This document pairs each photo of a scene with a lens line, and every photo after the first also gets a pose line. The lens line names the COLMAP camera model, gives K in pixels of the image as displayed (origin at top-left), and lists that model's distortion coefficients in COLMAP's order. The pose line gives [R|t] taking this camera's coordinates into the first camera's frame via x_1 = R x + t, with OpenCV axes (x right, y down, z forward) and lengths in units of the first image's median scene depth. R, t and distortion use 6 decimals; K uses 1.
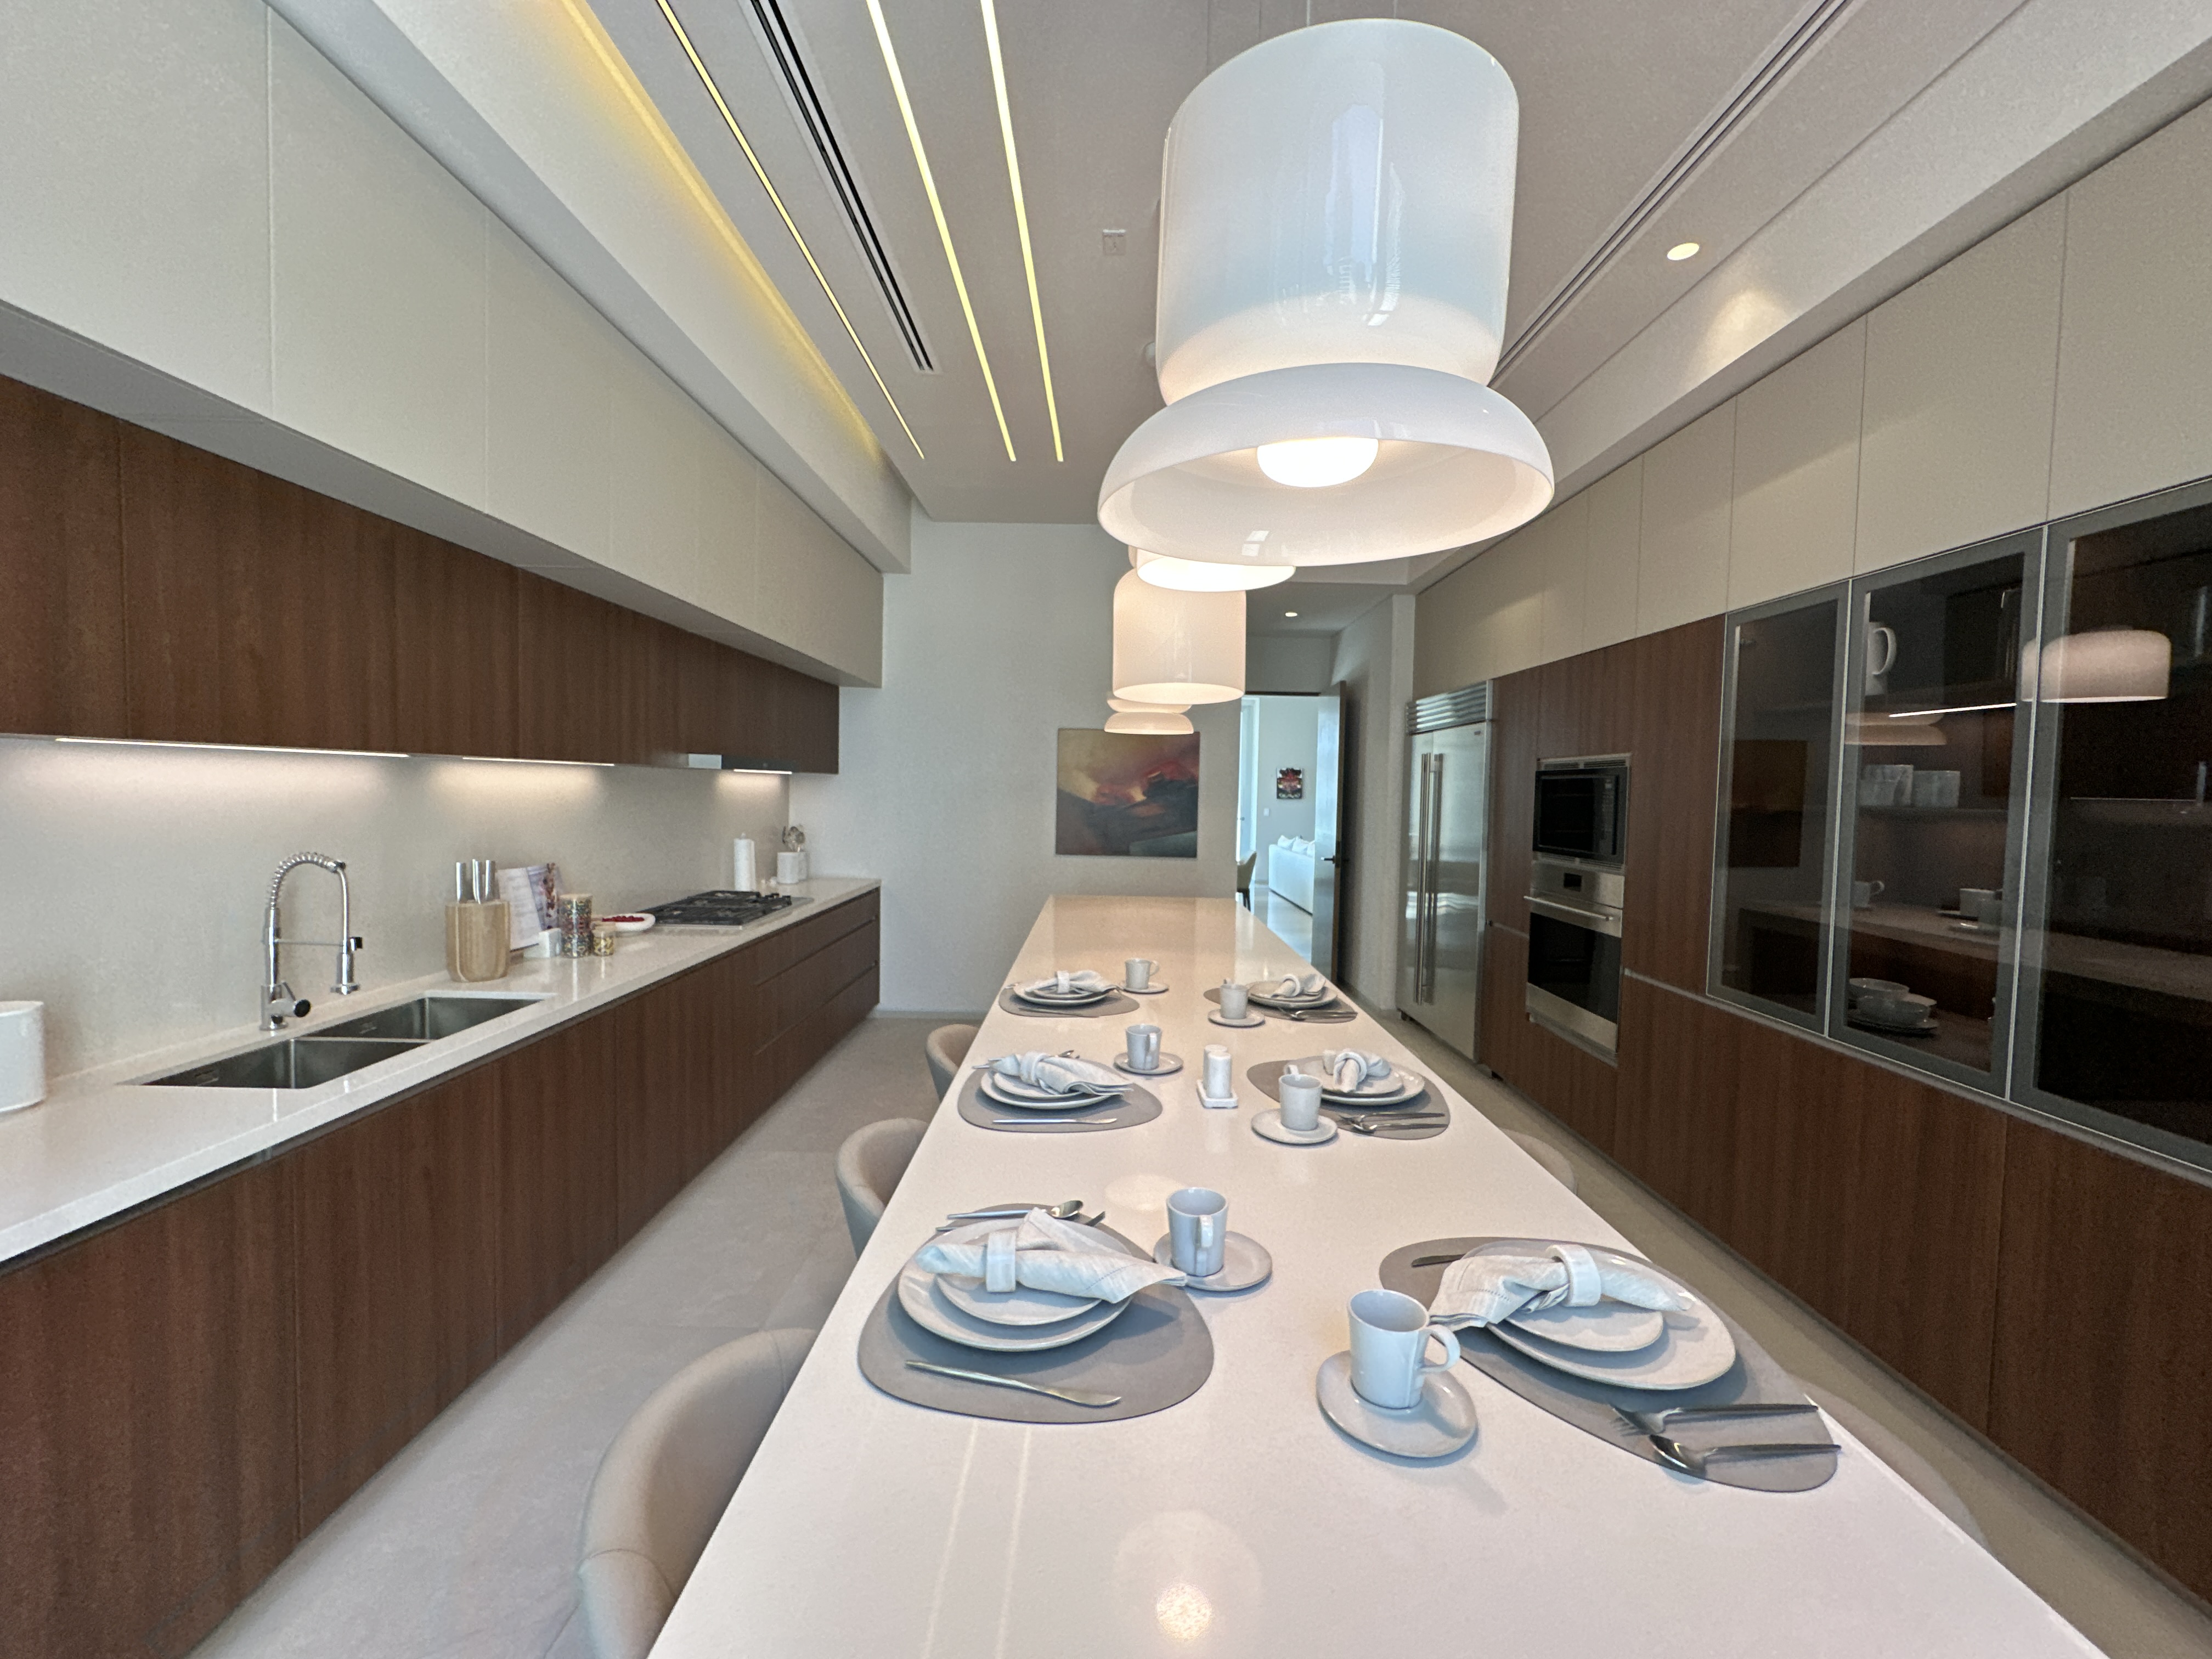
lens RADIAL K [[889.6, 0, 1104.5], [0, 889.6, 829.1], [0, 0, 1]] dist [-0.003158, 0.000570]
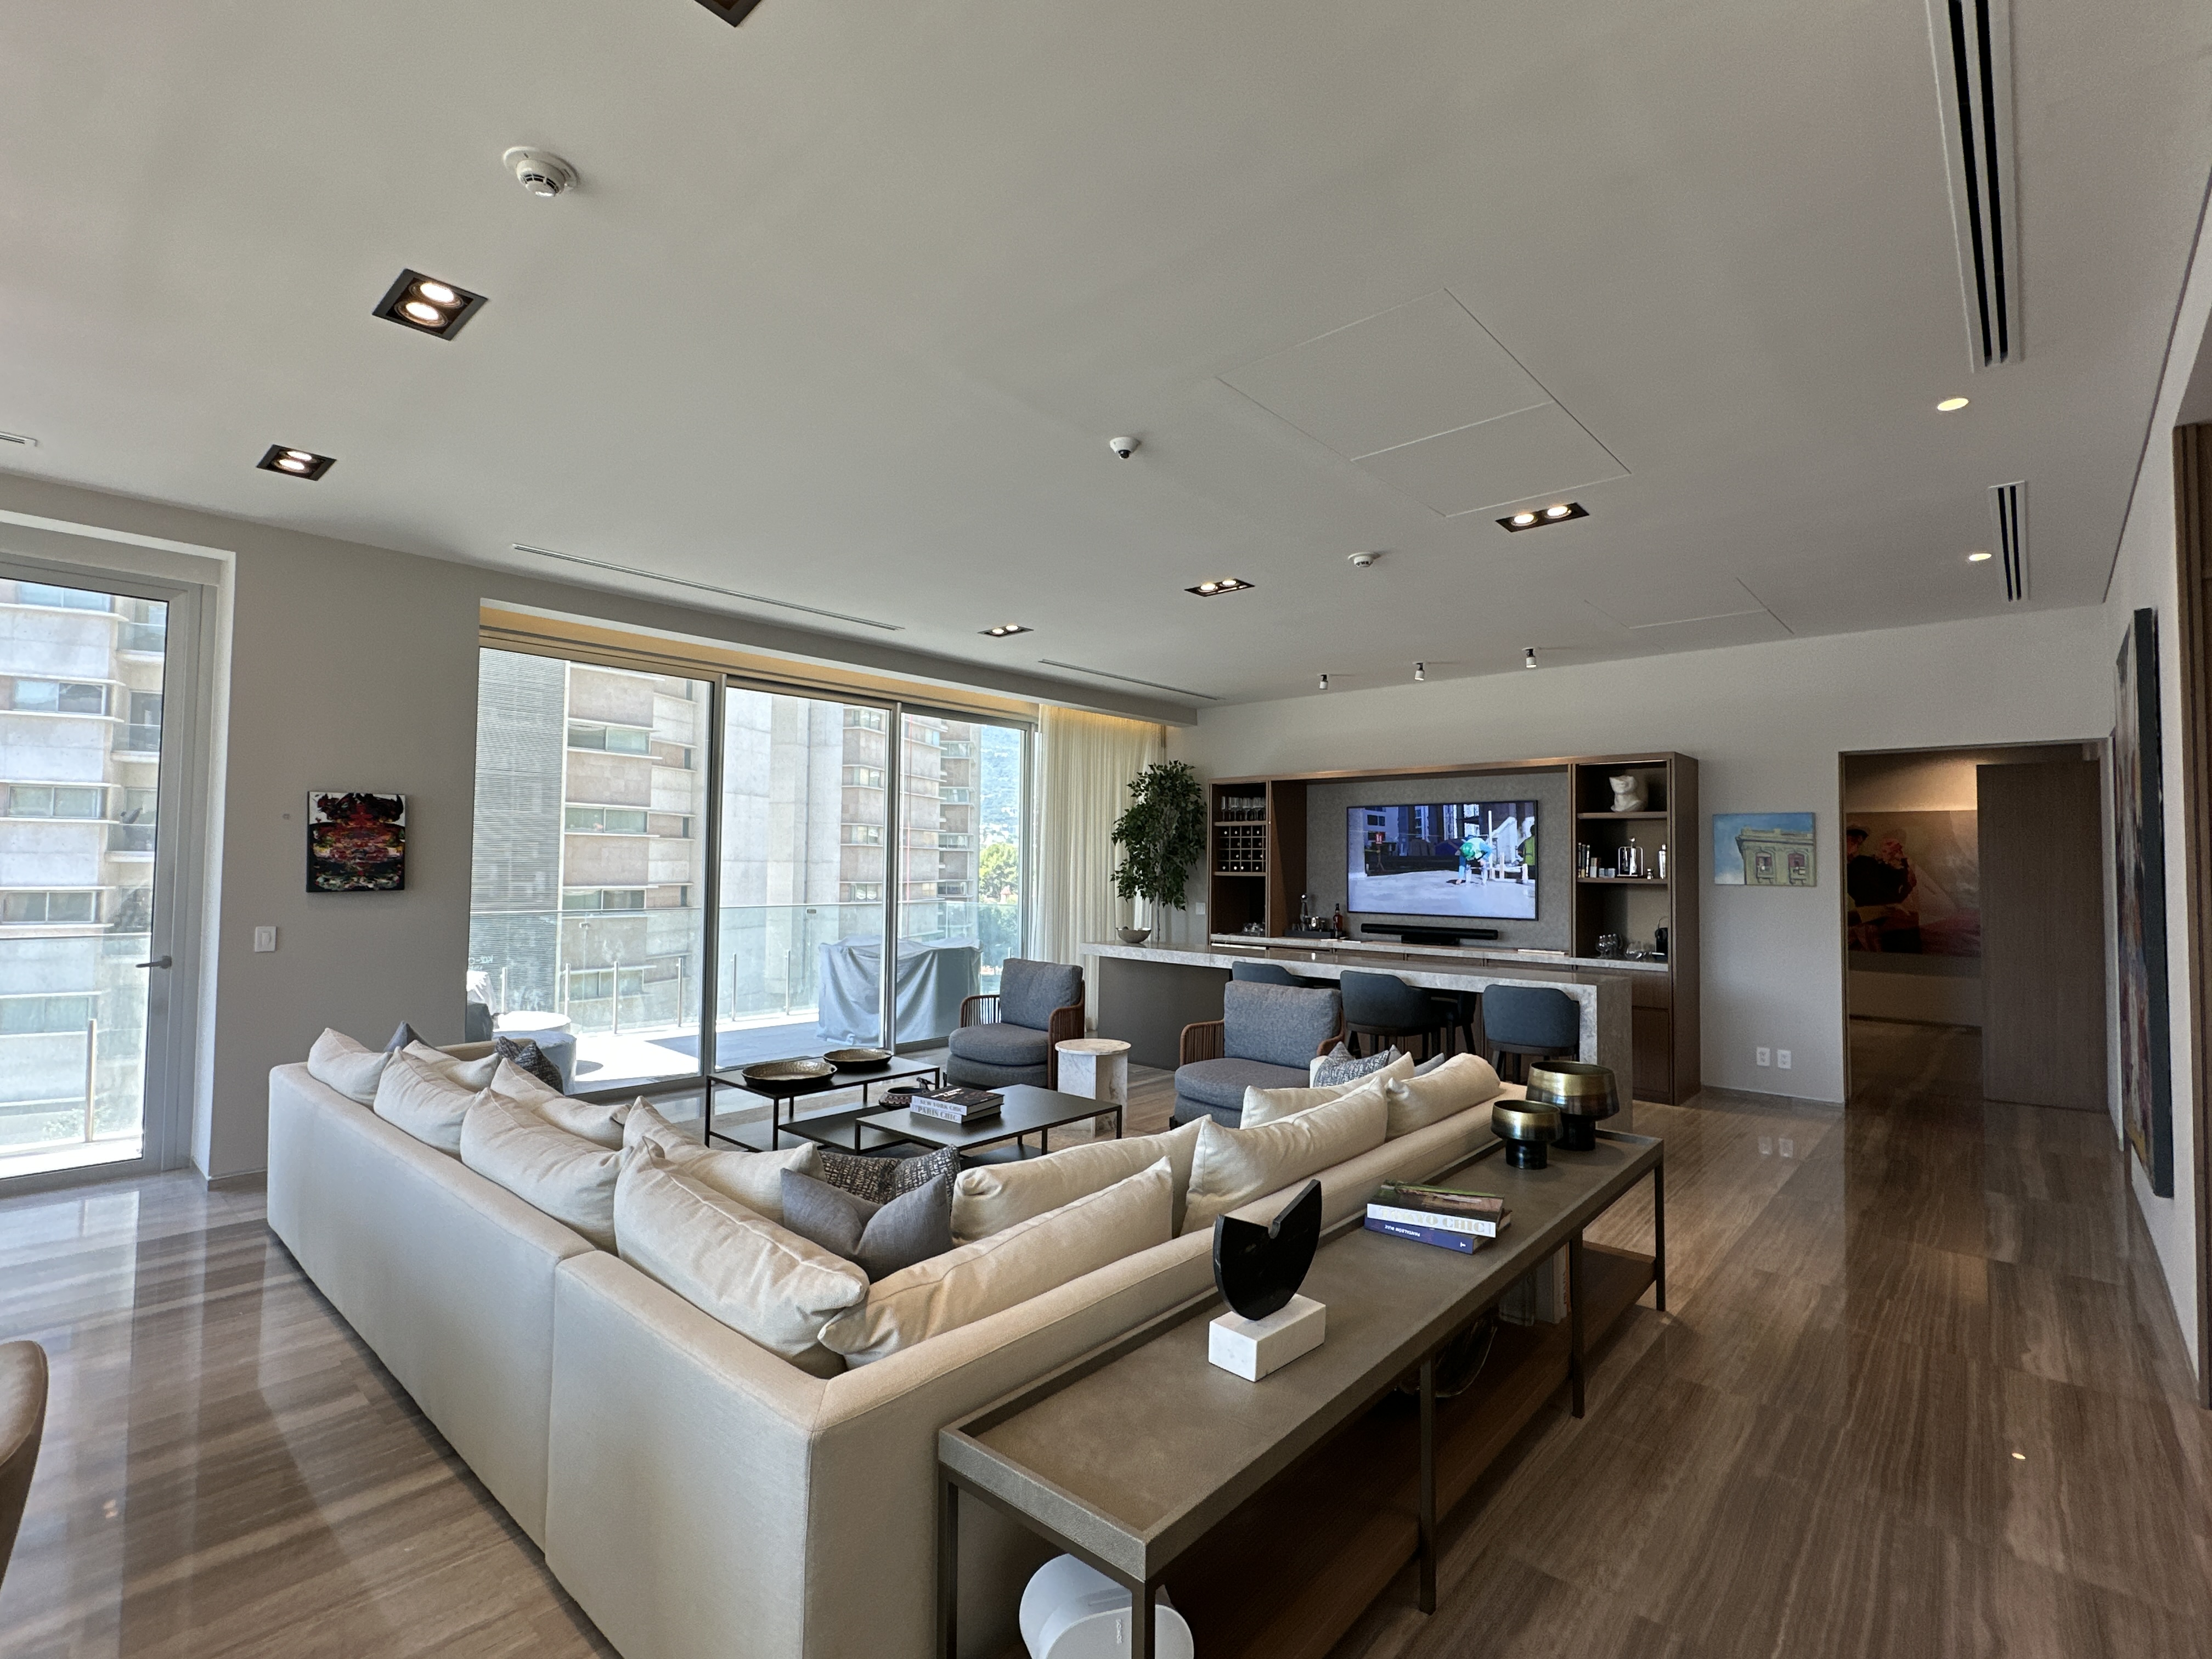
lens RADIAL K [[1024.3, 0, 1110.3], [0, 1024.3, 827.8], [0, 0, 1]] dist [-0.002220, -0.000082]
pose [[0.664136, 0.013683, 0.747487, 0.541206], [0.038671, 0.997865, -0.052625, -0.129346], [-0.746611, 0.063856, 0.662189, 2.664232]]
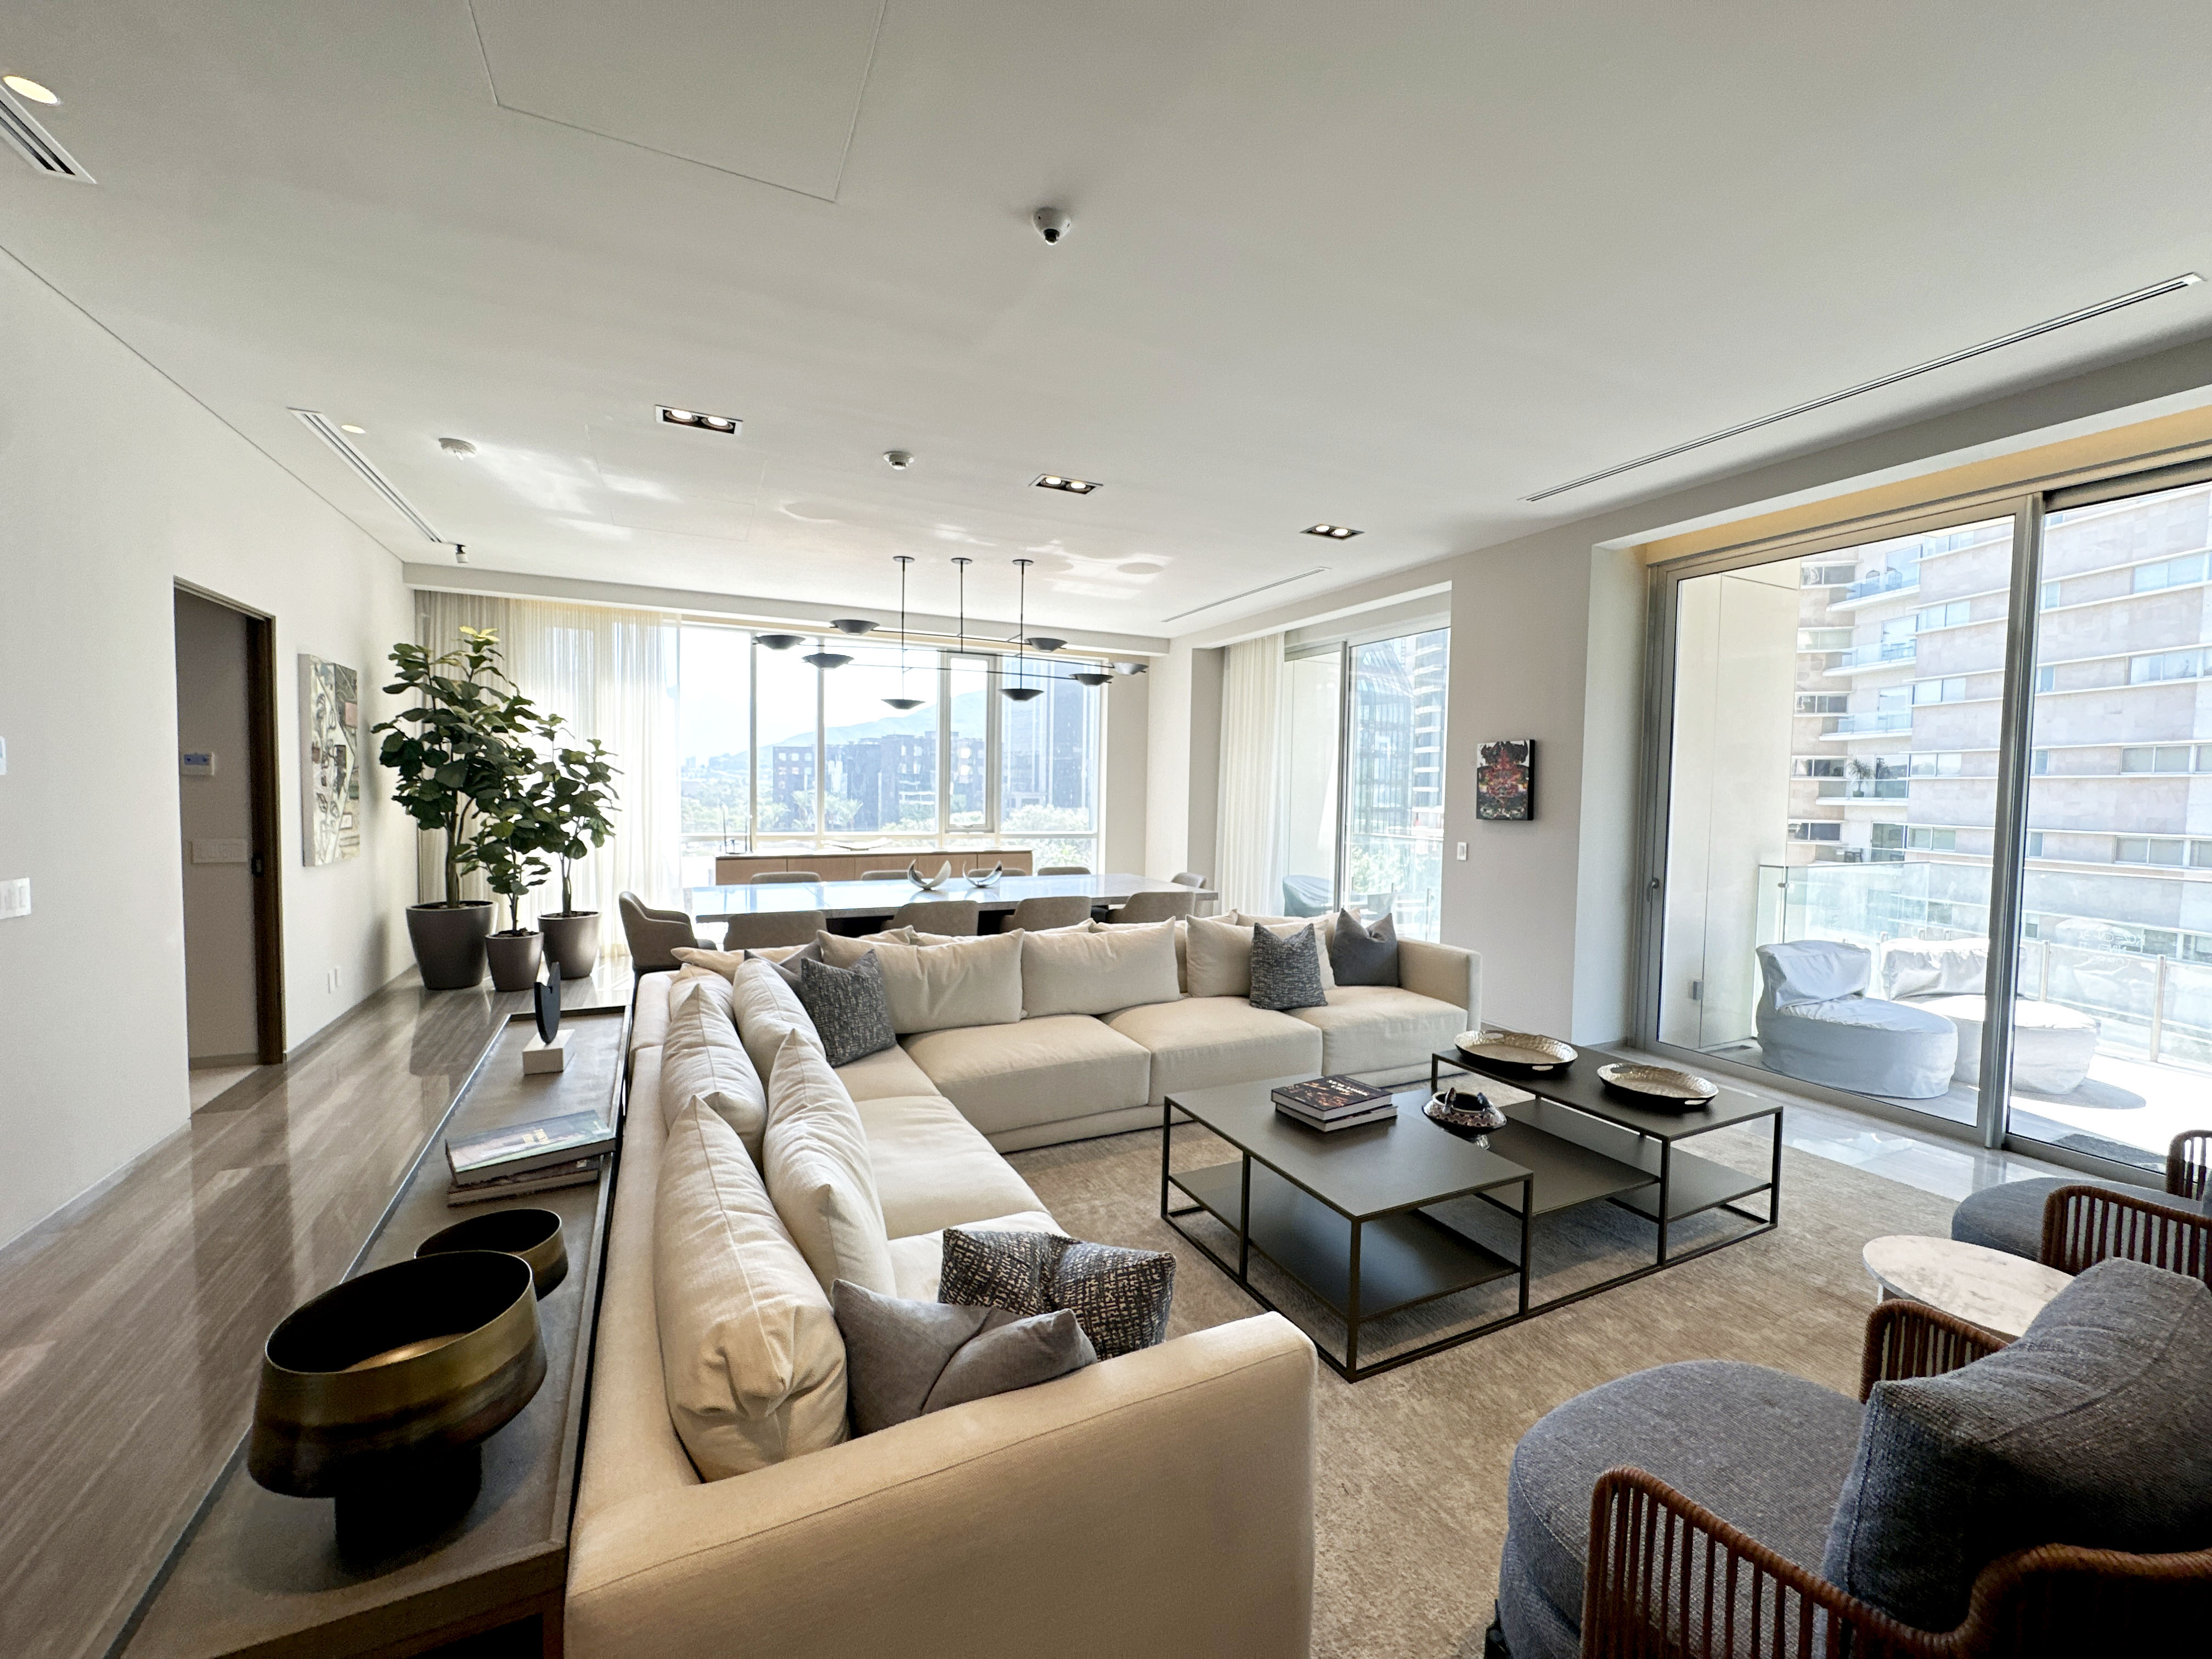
lens RADIAL K [[889.6, 0, 1109.6], [0, 889.6, 826.1], [0, 0, 1]] dist [-0.003158, 0.000570]
pose [[0.440370, 0.025572, -0.897452, 2.272639], [-0.050737, 0.998706, 0.003562, -0.113971], [0.896382, 0.043966, 0.441097, 3.166751]]
